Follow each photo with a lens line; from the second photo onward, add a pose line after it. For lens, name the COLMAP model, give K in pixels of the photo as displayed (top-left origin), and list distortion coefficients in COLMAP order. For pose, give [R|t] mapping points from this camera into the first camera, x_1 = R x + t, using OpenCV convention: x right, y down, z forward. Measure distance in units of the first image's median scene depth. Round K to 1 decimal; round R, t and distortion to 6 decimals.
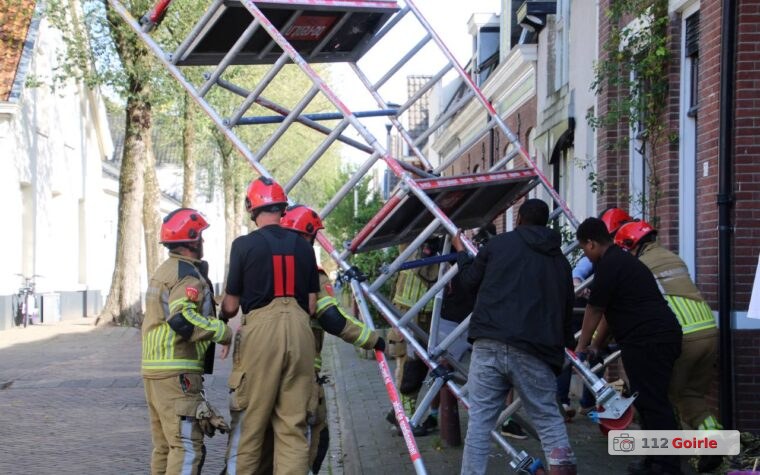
lens RADIAL K [[1431.1, 0, 380.4], [0, 1431.1, 250.5], [0, 0, 1]] dist [0.465033, 0.254566]
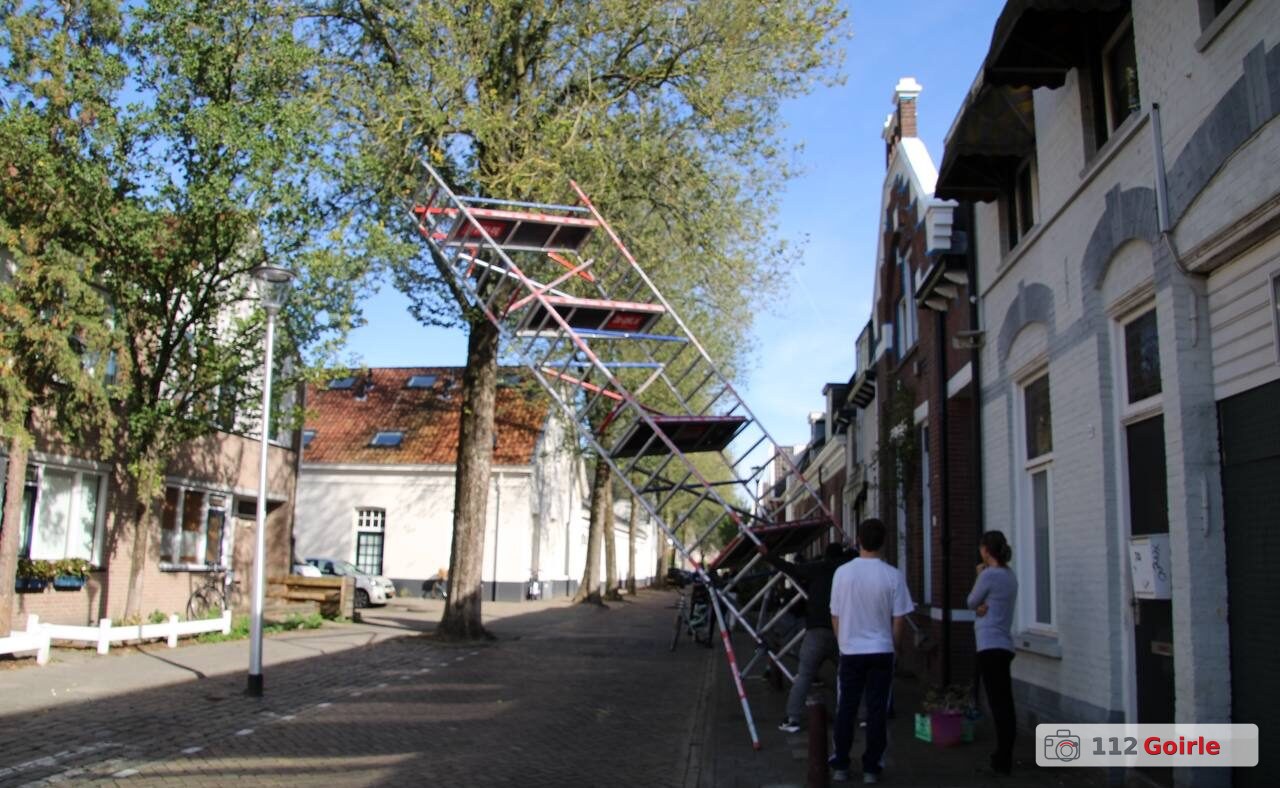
lens RADIAL K [[933.1, 0, 640.0], [0, 933.1, 394.0], [0, 0, 1]] dist [-0.090072, 0.004865]
pose [[0.990986, 0.005180, -0.133862, 0.016770], [-0.027753, 0.985512, -0.167320, -0.006843], [0.131056, 0.169527, 0.976773, -0.036054]]
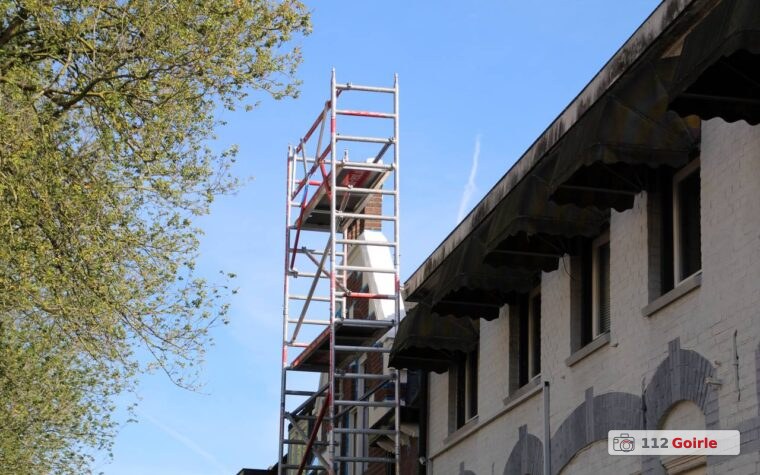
lens RADIAL K [[1929.3, 0, 380.0], [0, 1929.3, 237.5], [0, 0, 1]] dist [0.507341, 0.263722]
pose [[0.986129, 0.063319, 0.153427, -0.052302], [-0.024662, 0.970009, -0.241815, -0.008676], [-0.164137, 0.234677, 0.958116, -0.494874]]
